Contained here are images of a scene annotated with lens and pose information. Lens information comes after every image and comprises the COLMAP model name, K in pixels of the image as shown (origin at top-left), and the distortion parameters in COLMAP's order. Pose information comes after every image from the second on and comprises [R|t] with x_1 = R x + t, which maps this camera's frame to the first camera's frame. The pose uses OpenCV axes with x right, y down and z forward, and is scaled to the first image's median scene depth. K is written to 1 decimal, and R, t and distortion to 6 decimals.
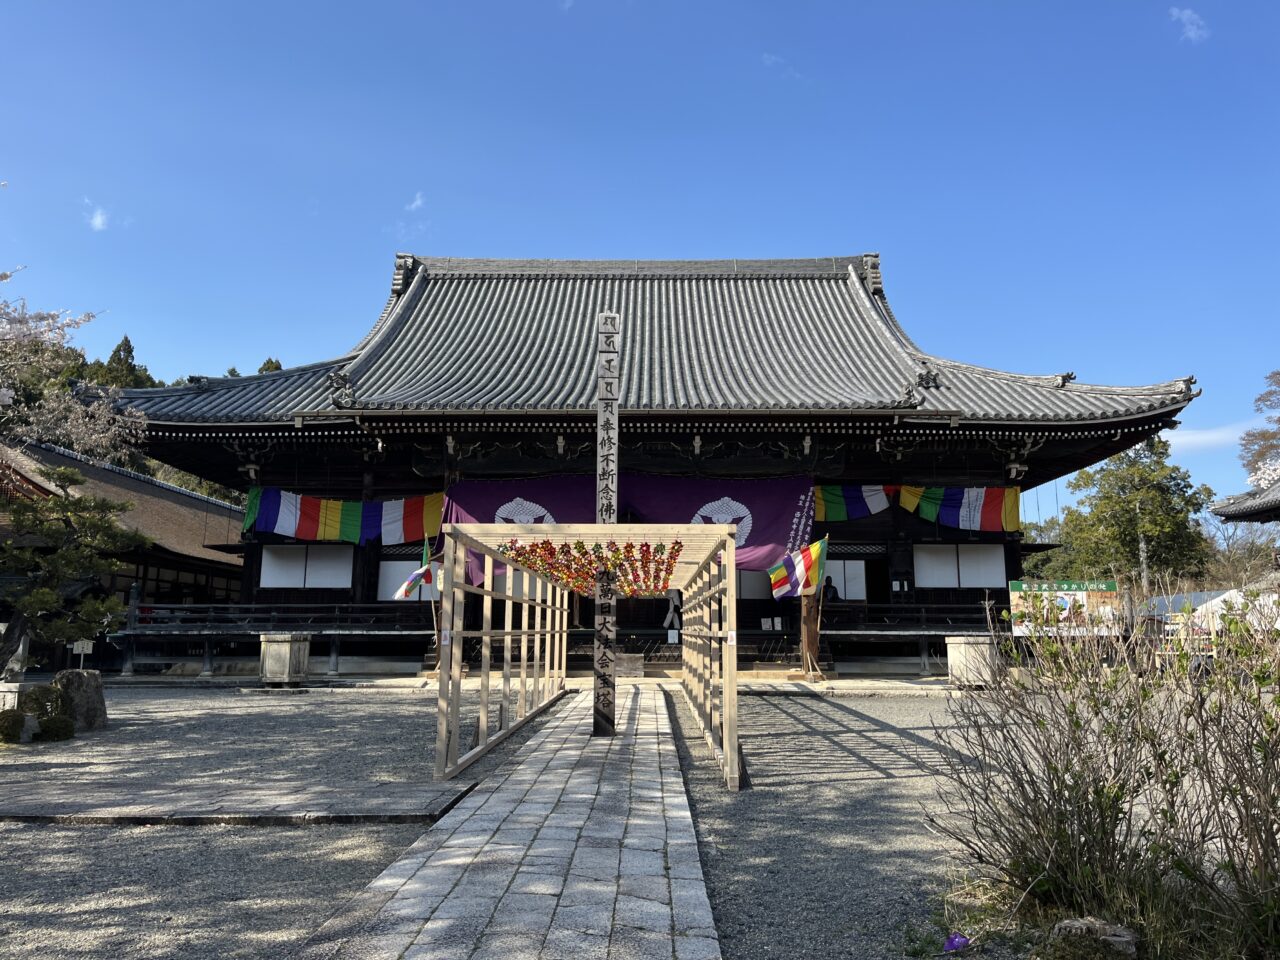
lens RADIAL K [[974.5, 0, 640.0], [0, 974.5, 480.0], [0, 0, 1]] dist [-0.000256, -0.002828]
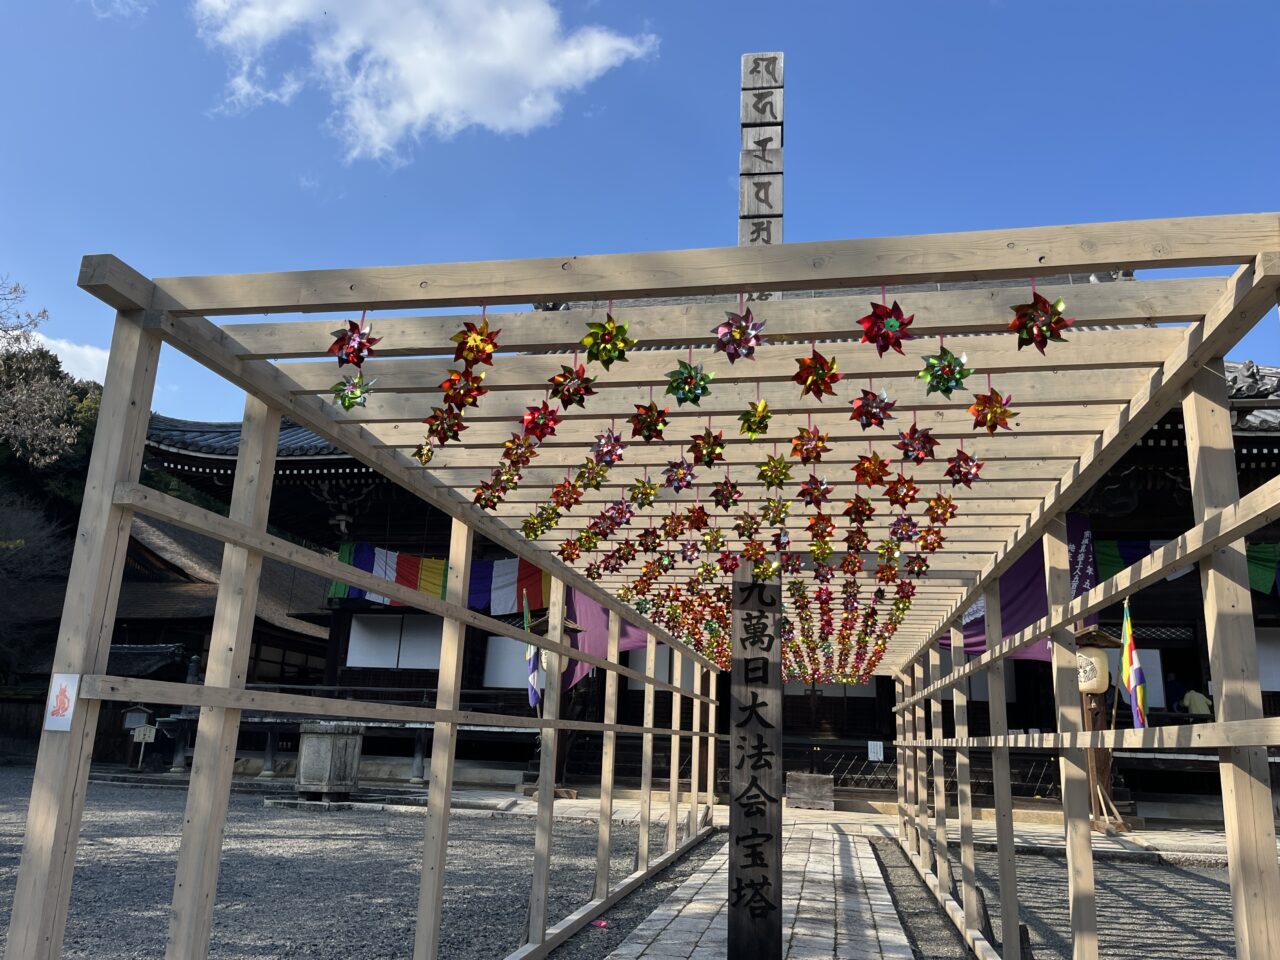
lens RADIAL K [[974.8, 0, 614.1], [0, 974.8, 478.9], [0, 0, 1]] dist [0.071904, -0.145215]
pose [[0.978955, -0.013522, -0.203629, -0.004341], [-0.008185, 0.994398, -0.105383, 0.051143], [0.203913, 0.104831, 0.973360, 0.307003]]
